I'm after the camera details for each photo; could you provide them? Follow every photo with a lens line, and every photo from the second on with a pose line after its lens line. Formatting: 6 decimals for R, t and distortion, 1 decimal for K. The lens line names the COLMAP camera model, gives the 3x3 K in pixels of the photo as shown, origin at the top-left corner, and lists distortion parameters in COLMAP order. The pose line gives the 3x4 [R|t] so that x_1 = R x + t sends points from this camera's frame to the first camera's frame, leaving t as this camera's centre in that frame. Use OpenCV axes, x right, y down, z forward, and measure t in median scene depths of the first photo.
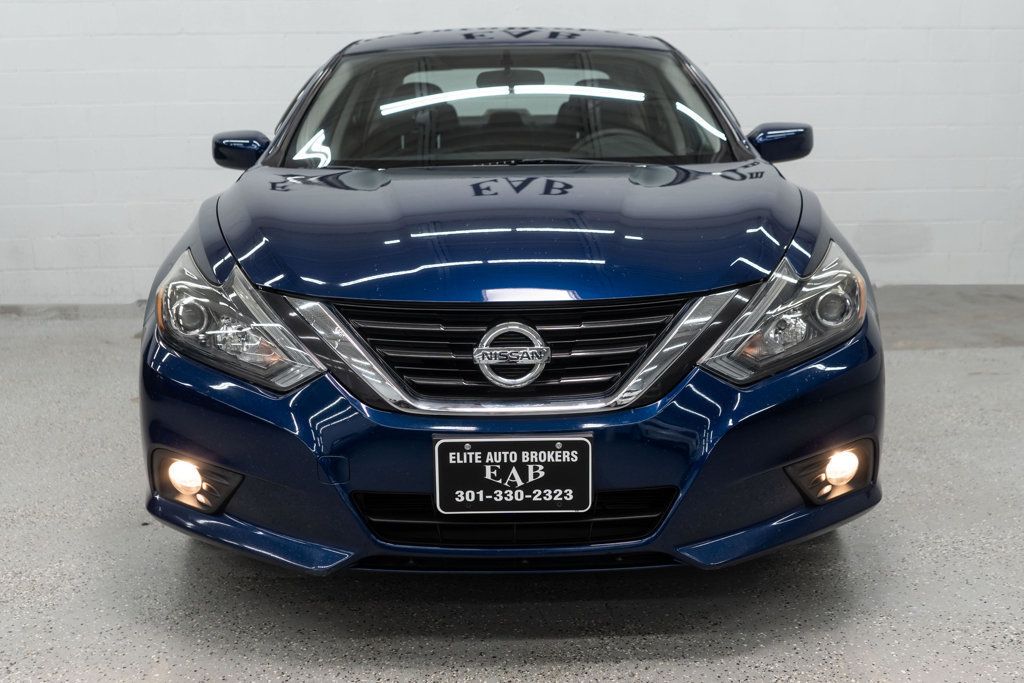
lens RADIAL K [[1244.3, 0, 512.0], [0, 1244.3, 341.5], [0, 0, 1]] dist [-0.010941, 0.008546]
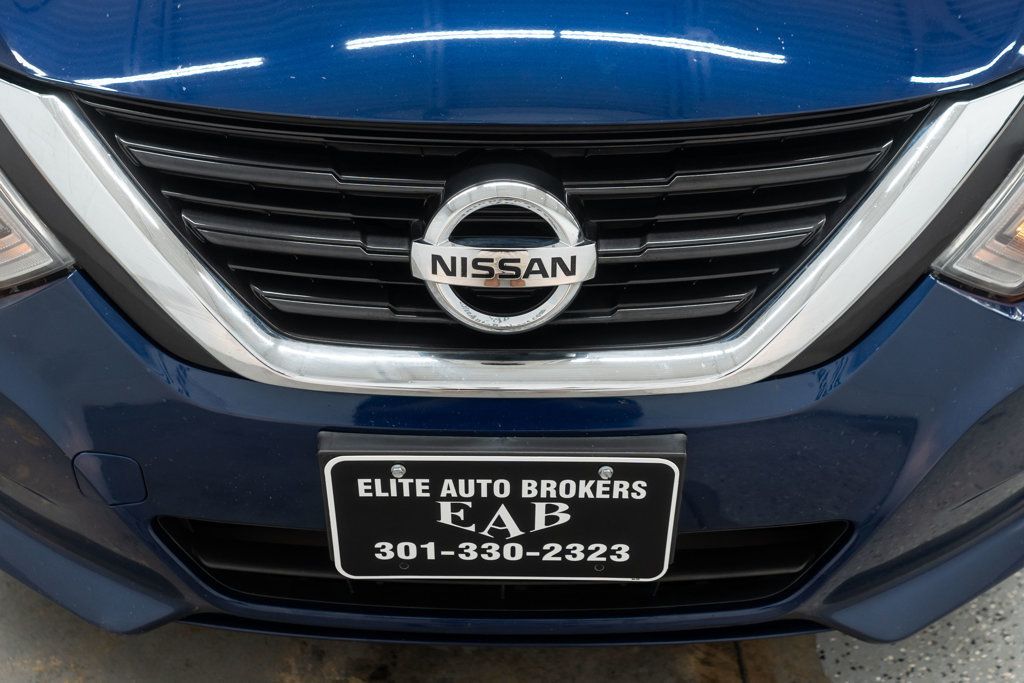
lens RADIAL K [[1244.3, 0, 512.0], [0, 1244.3, 341.5], [0, 0, 1]] dist [-0.010941, 0.008546]
pose [[0.999653, 0.026119, 0.003469, 0.001713], [-0.025134, 0.905768, 0.423028, -0.142138], [0.007907, -0.422969, 0.906110, 0.616425]]
